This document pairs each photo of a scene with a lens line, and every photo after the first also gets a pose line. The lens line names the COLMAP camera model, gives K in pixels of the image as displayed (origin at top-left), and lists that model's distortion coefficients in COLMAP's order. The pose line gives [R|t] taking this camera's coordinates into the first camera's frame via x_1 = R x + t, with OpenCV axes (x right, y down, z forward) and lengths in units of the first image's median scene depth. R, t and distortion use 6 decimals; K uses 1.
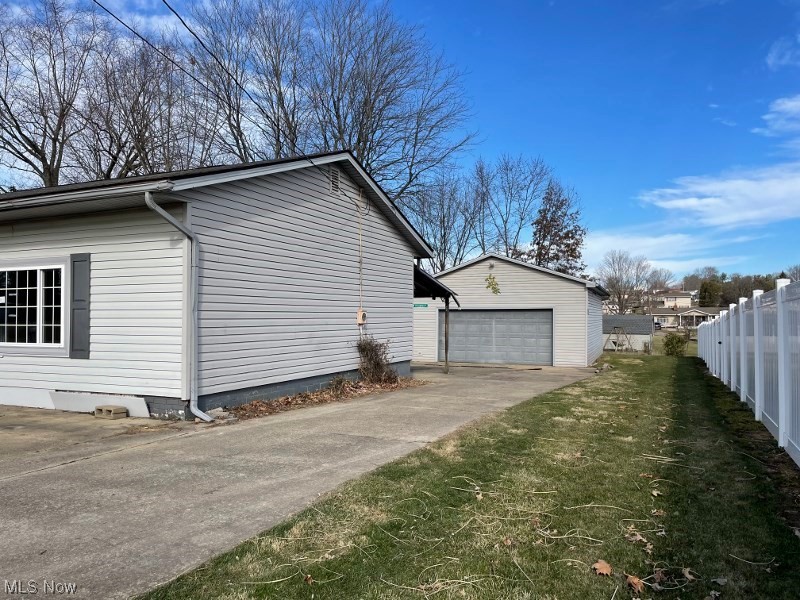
lens RADIAL K [[590.1, 0, 399.3], [0, 590.1, 297.0], [0, 0, 1]] dist [0.083460, -0.109300]
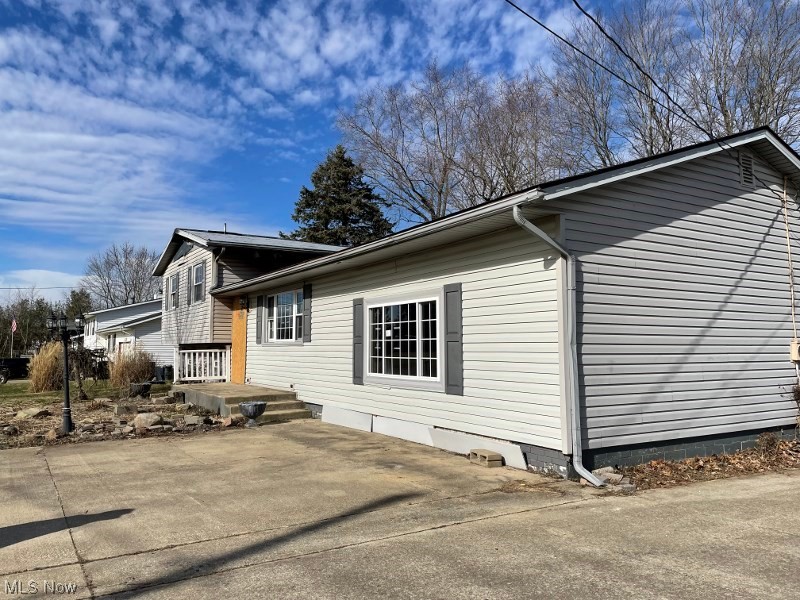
lens RADIAL K [[590.1, 0, 399.3], [0, 590.1, 297.0], [0, 0, 1]] dist [0.083460, -0.109300]
pose [[0.825597, -0.046944, -0.562305, -0.072245], [0.017595, 0.998190, -0.057500, 0.001340], [0.563986, 0.037579, 0.824929, 0.172185]]
